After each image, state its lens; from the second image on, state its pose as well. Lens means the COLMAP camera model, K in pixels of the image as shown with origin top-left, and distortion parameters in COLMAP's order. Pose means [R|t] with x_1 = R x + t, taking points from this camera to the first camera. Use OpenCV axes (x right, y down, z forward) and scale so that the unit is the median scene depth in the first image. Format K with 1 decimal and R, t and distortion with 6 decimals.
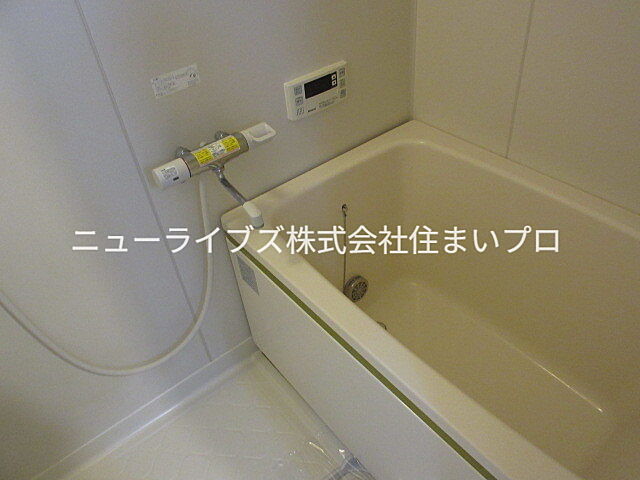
lens RADIAL K [[507.2, 0, 320.4], [0, 507.2, 240.0], [0, 0, 1]] dist [0.002966, 0.000568]
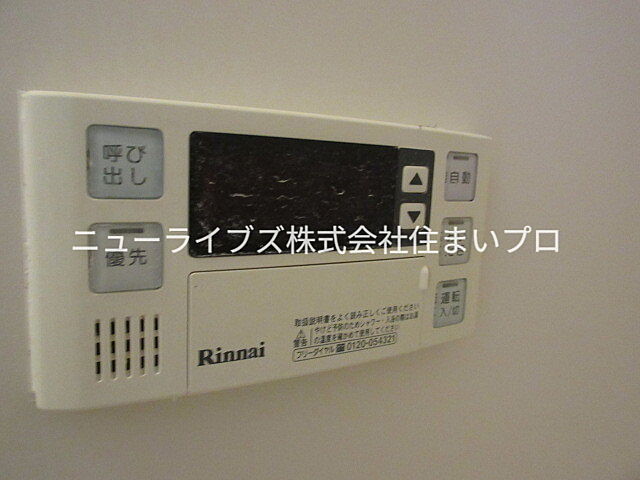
lens RADIAL K [[507.2, 0, 319.8], [0, 507.2, 240.1], [0, 0, 1]] dist [0.002966, 0.000568]
pose [[0.985480, 0.143720, -0.090408, 0.013843], [-0.169790, 0.836221, -0.521445, -0.215318], [0.000659, 0.529224, 0.848482, 0.867342]]
